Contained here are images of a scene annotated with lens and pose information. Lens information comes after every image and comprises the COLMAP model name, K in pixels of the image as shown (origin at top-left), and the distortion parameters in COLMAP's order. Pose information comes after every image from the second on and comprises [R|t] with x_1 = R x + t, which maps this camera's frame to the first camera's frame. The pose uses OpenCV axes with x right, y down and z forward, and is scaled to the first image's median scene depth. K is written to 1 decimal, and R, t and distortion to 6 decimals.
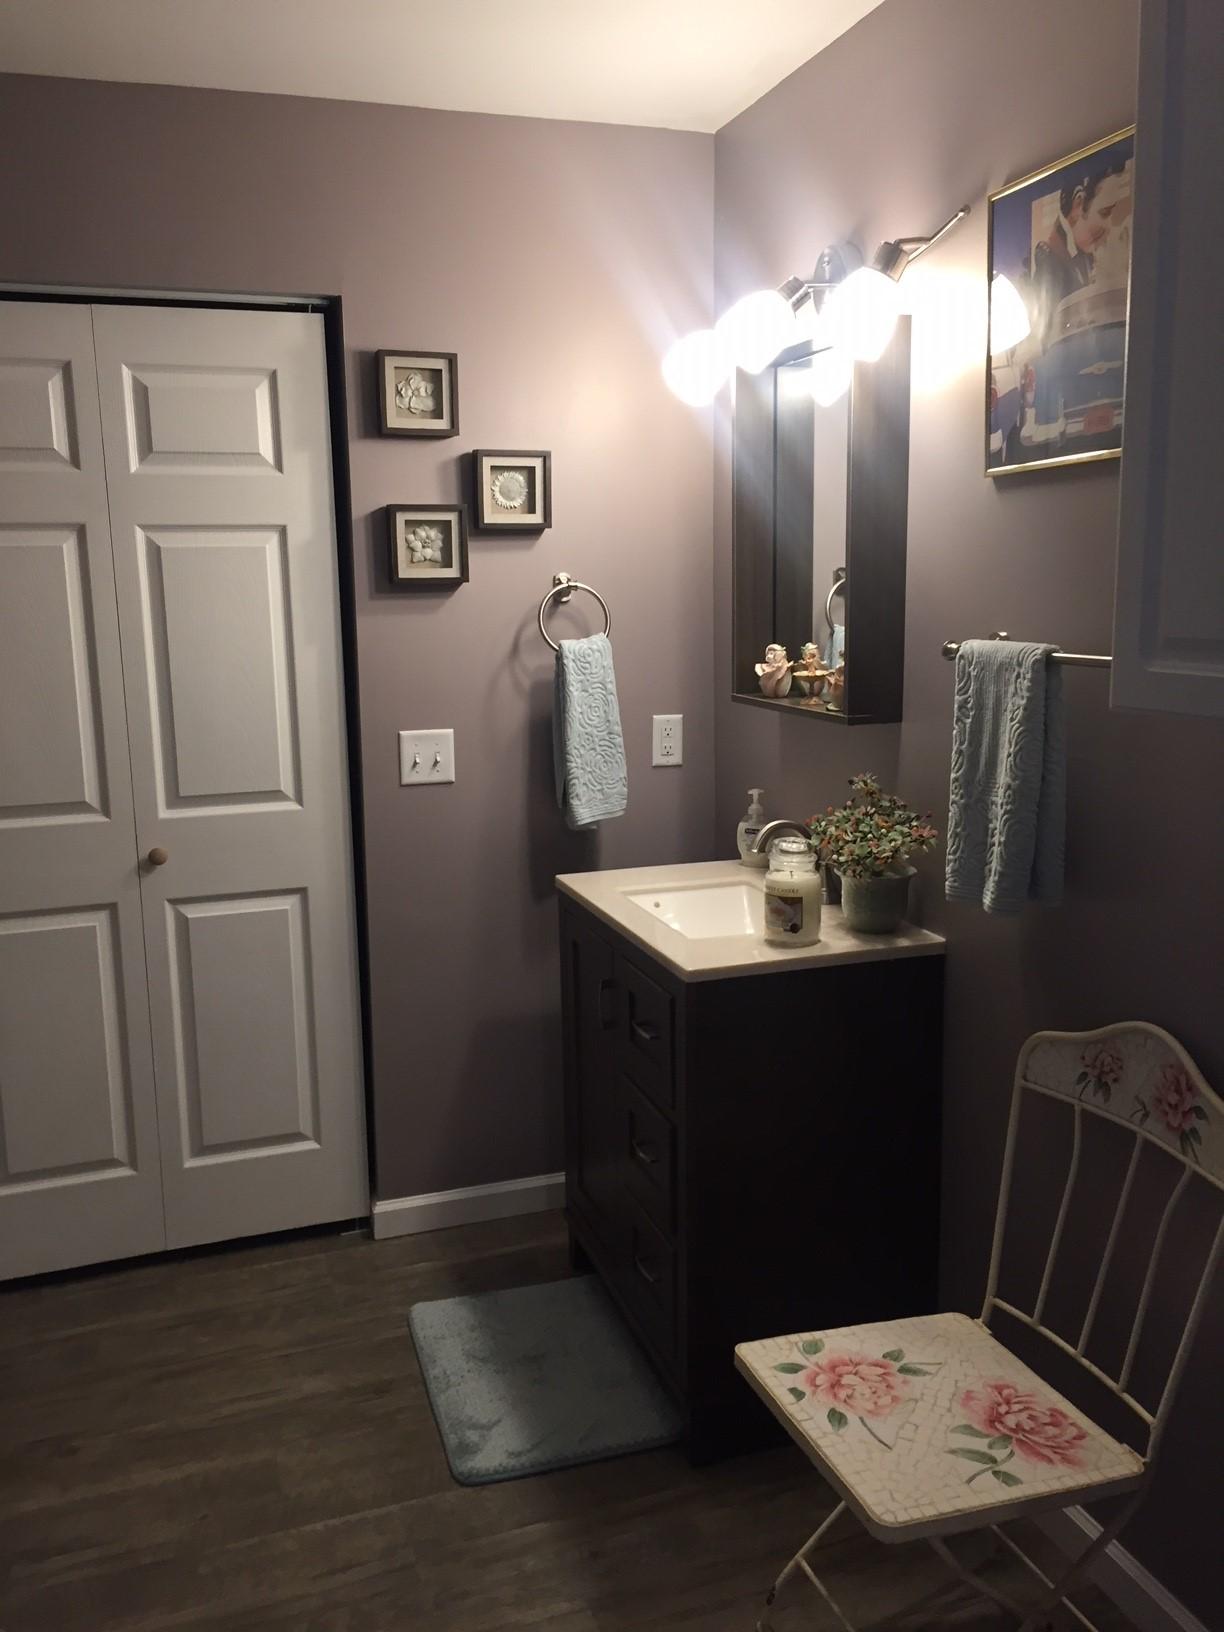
lens RADIAL K [[1394.1, 0, 609.9], [0, 1394.1, 810.6], [0, 0, 1]] dist [0.086549, -0.105244]
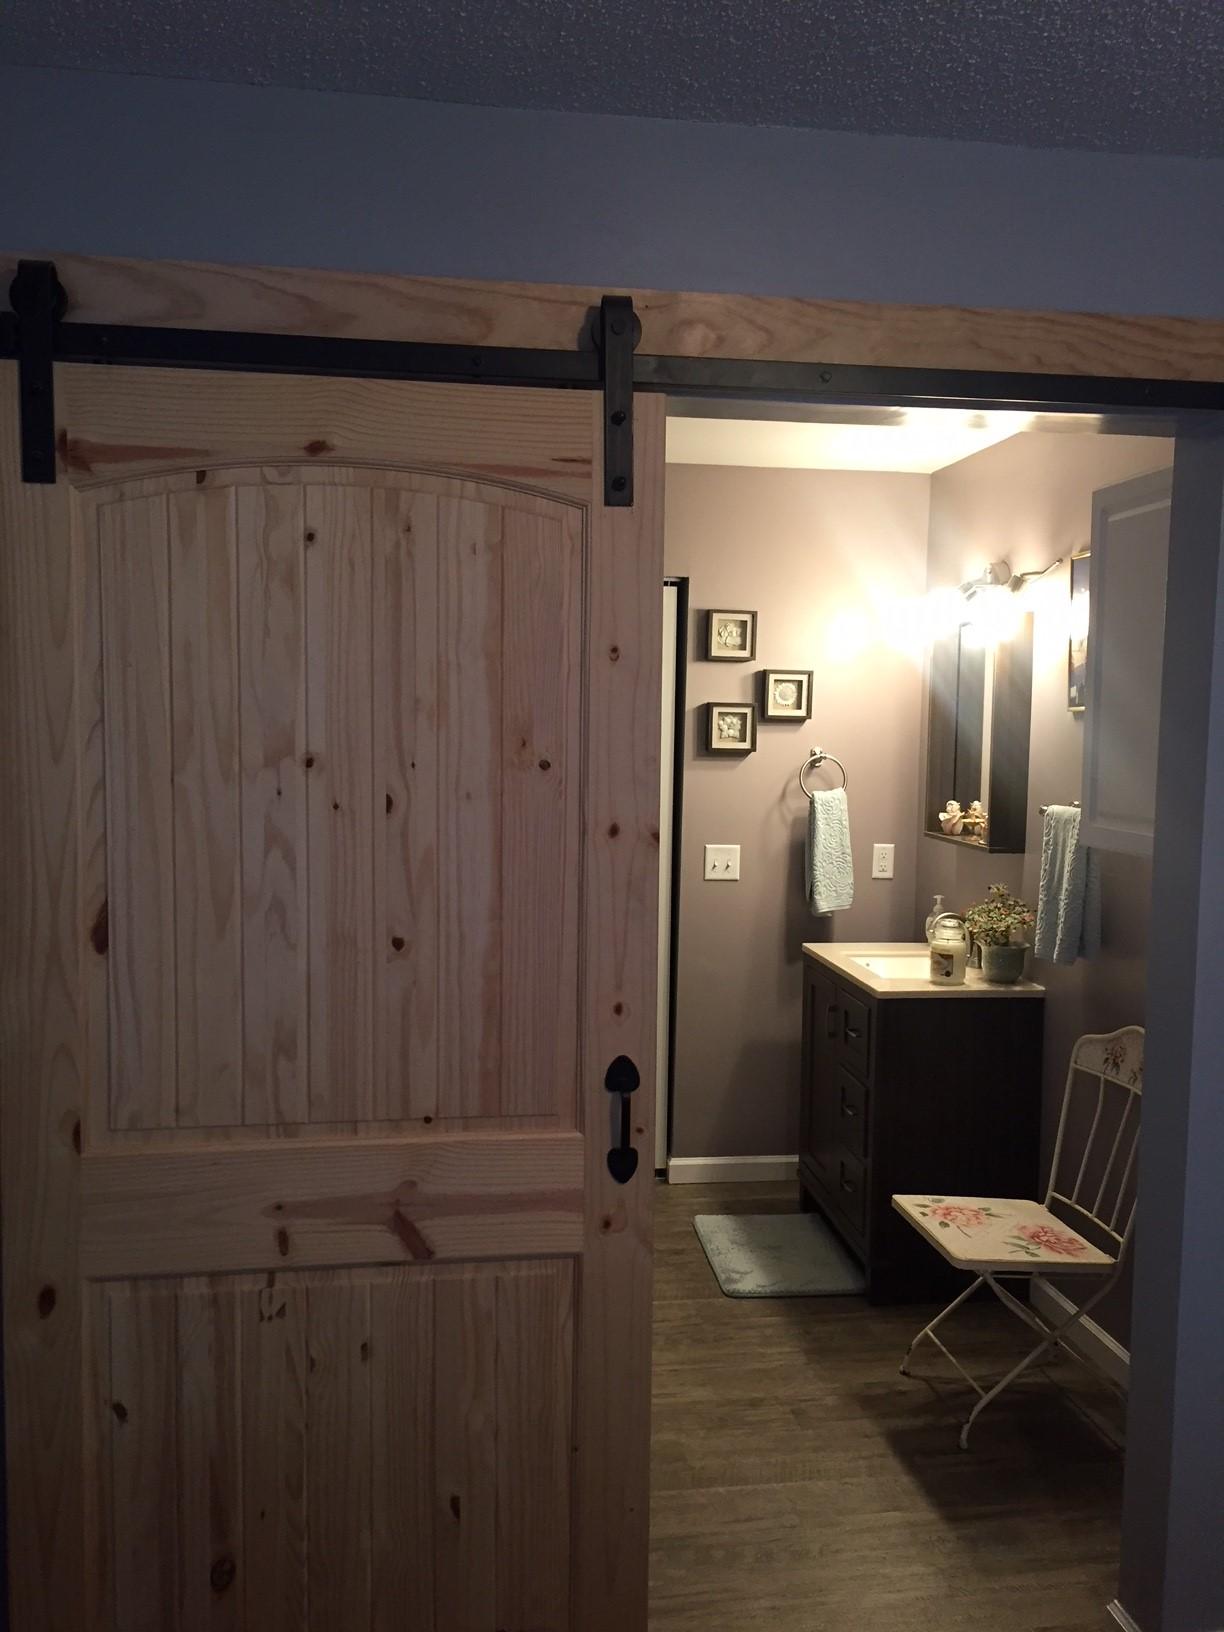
lens RADIAL K [[1379.4, 0, 625.0], [0, 1379.4, 809.2], [0, 0, 1]] dist [0.034165, -0.005188]
pose [[0.984274, 0.046999, -0.170280, 0.020388], [-0.063393, 0.993725, -0.092153, 0.051904], [0.164880, 0.101499, 0.981077, -0.535371]]
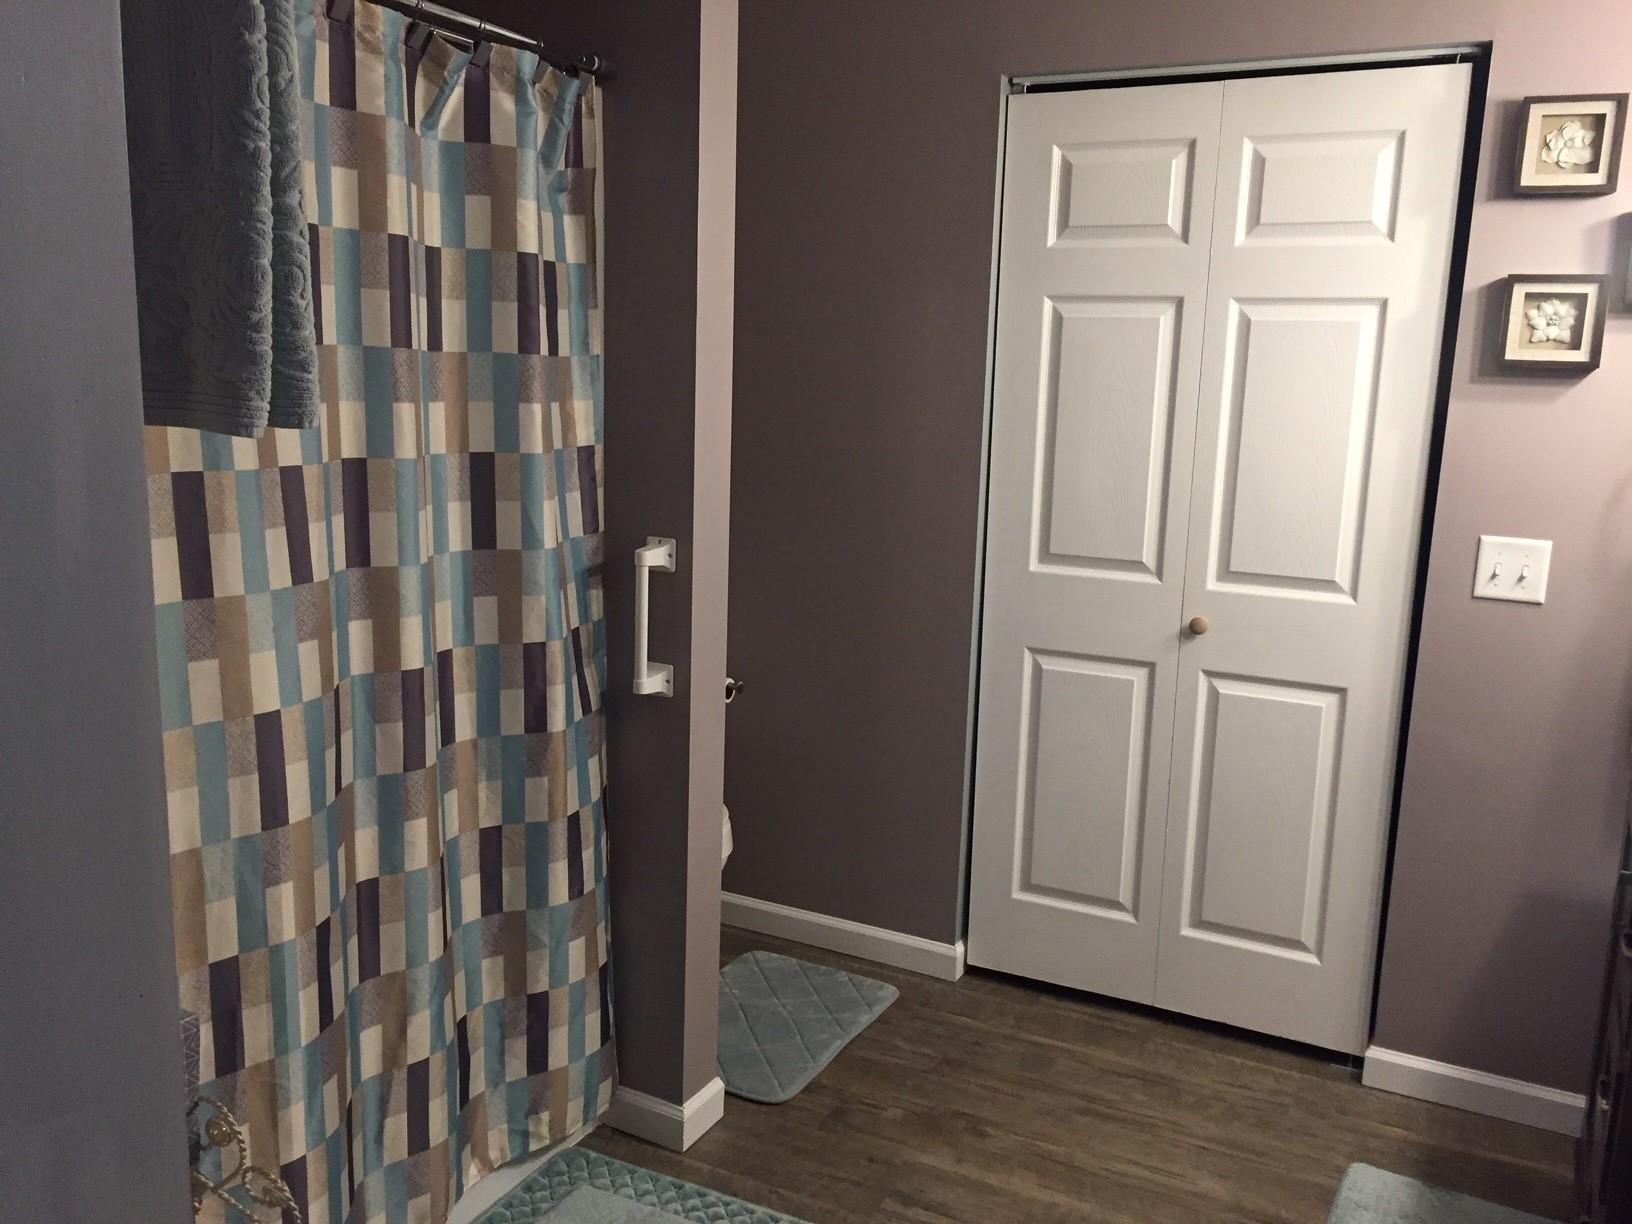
lens RADIAL K [[1394.1, 0, 798.2], [0, 1394.1, 606.4], [0, 0, 1]] dist [0.086549, -0.105244]
pose [[0.689257, 0.168397, -0.704675, 0.191916], [-0.159254, 0.984041, 0.079388, -0.015975], [0.706798, 0.057503, 0.705075, 0.081972]]
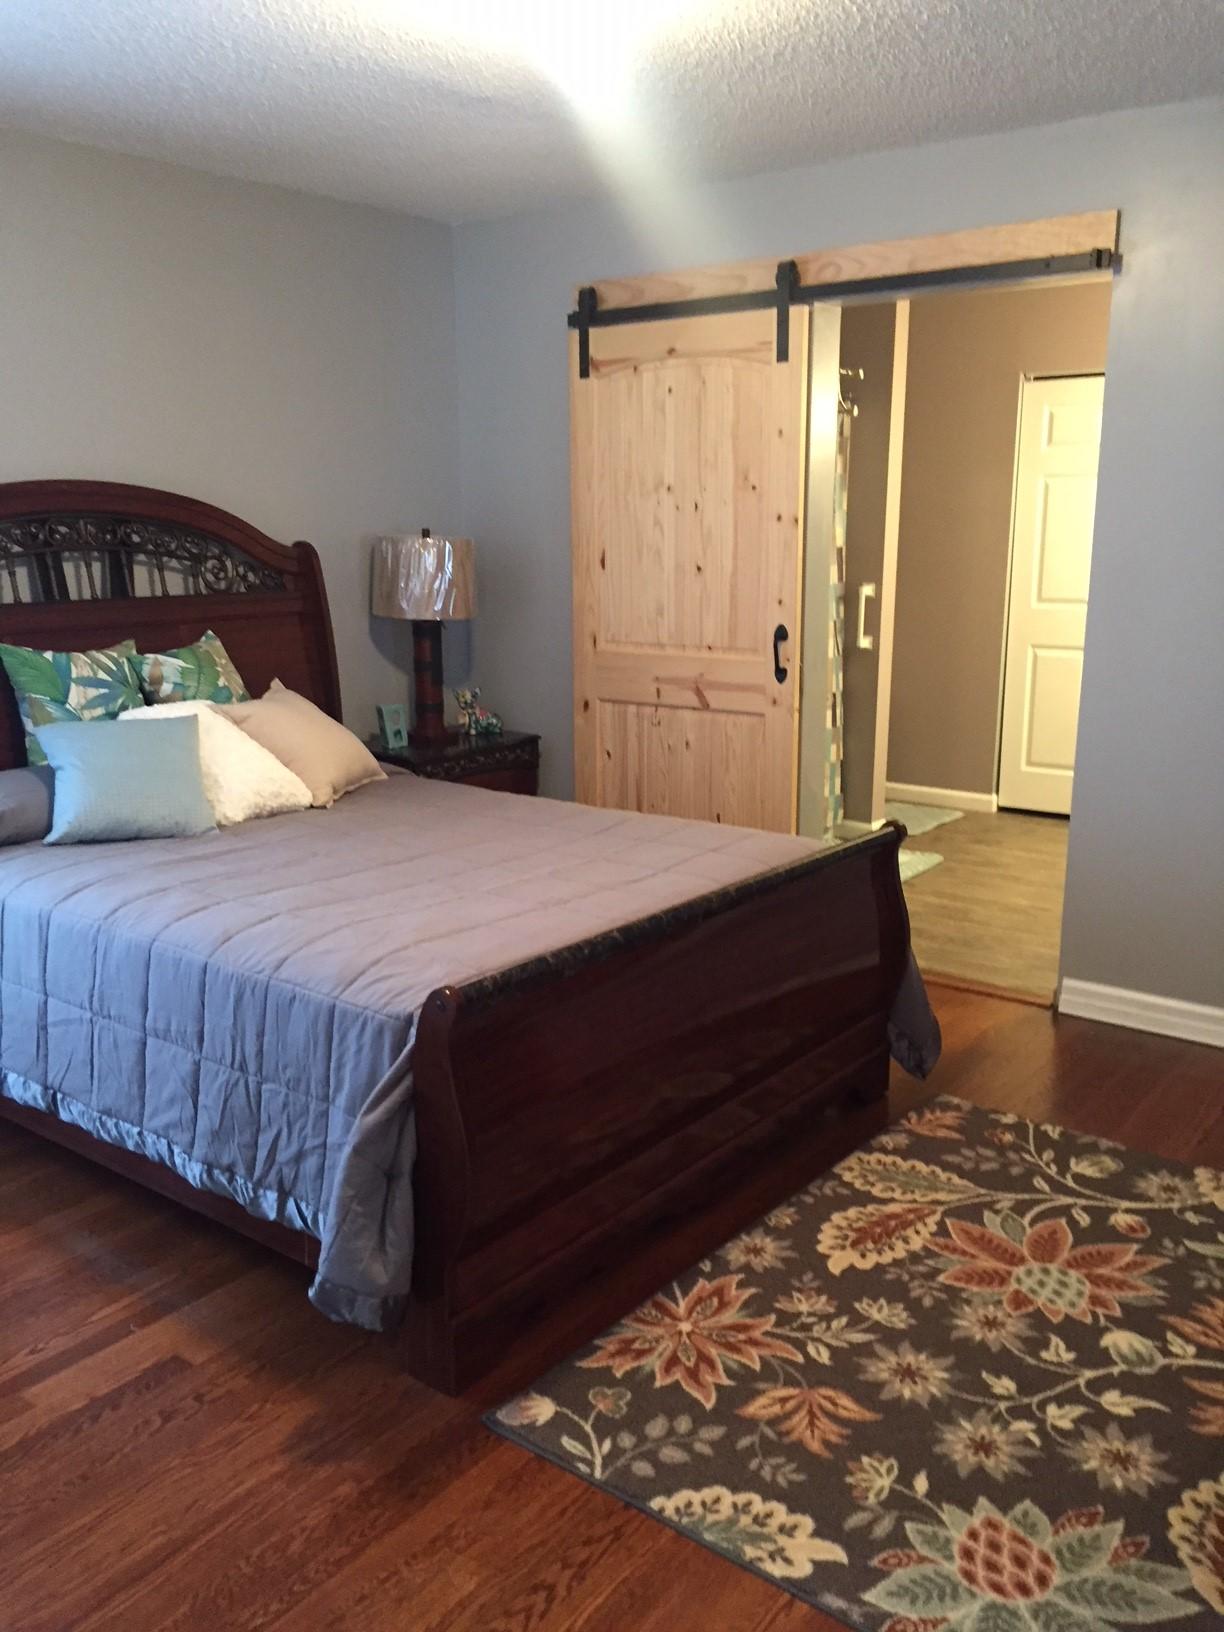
lens RADIAL K [[1394.1, 0, 609.9], [0, 1394.1, 810.6], [0, 0, 1]] dist [0.086549, -0.105244]
pose [[0.561332, 0.190054, -0.805473, 1.035009], [-0.147827, 0.980647, 0.128367, 0.139217], [0.814281, 0.047014, 0.578564, -0.859856]]
